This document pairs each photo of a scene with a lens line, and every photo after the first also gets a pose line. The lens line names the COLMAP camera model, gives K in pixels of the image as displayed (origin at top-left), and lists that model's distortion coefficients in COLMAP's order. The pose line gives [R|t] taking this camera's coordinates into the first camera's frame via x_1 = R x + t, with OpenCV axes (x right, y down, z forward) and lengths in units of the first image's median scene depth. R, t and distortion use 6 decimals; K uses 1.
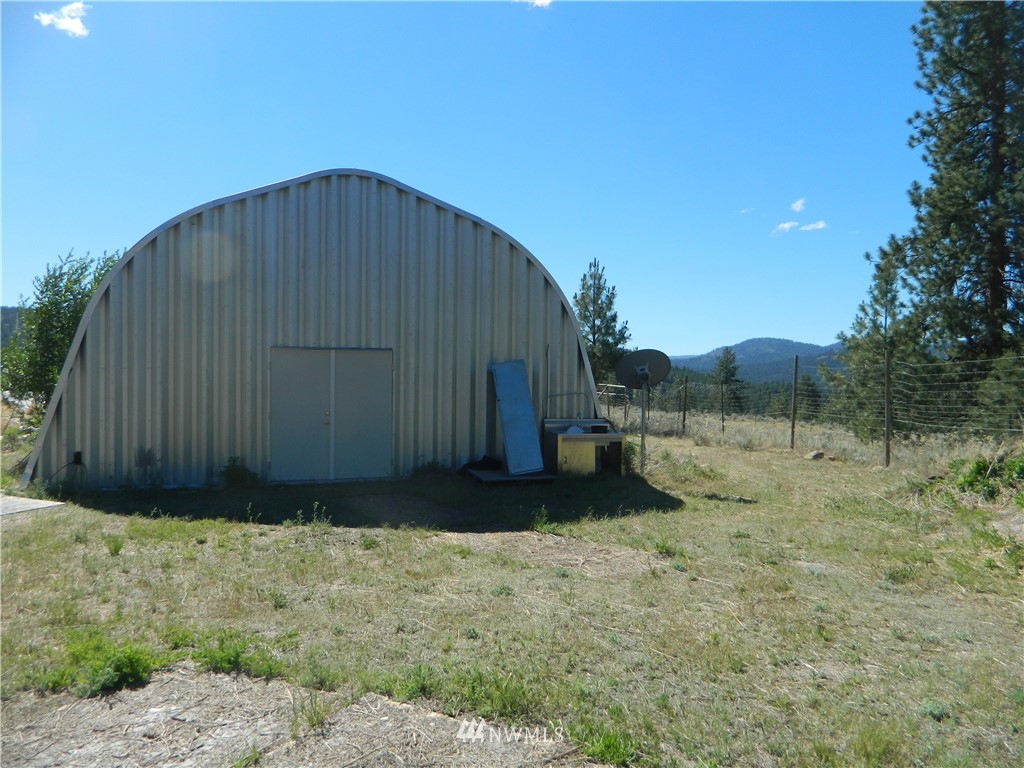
lens RADIAL K [[737.6, 0, 505.7], [0, 737.6, 388.4], [0, 0, 1]] dist [-0.053795, 0.033120]
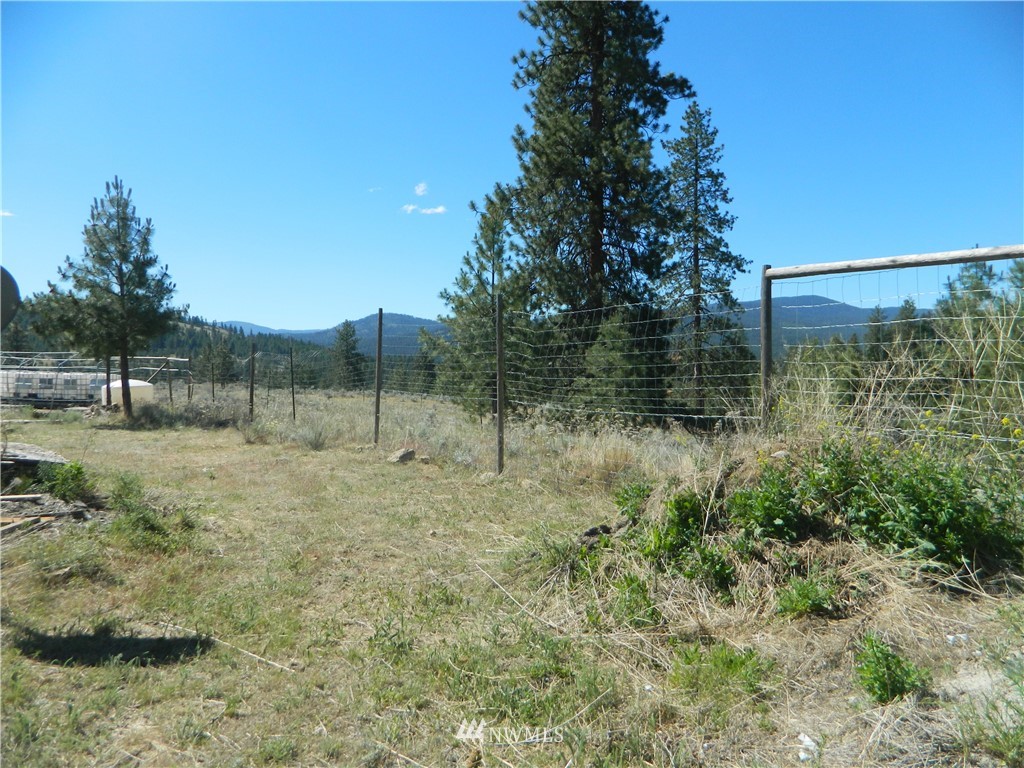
lens RADIAL K [[737.6, 0, 505.7], [0, 737.6, 388.4], [0, 0, 1]] dist [-0.053795, 0.033120]
pose [[0.877629, -0.030774, 0.478351, 0.109399], [0.013943, 0.999154, 0.038698, 0.002907], [-0.479137, -0.027293, 0.877316, 0.214429]]
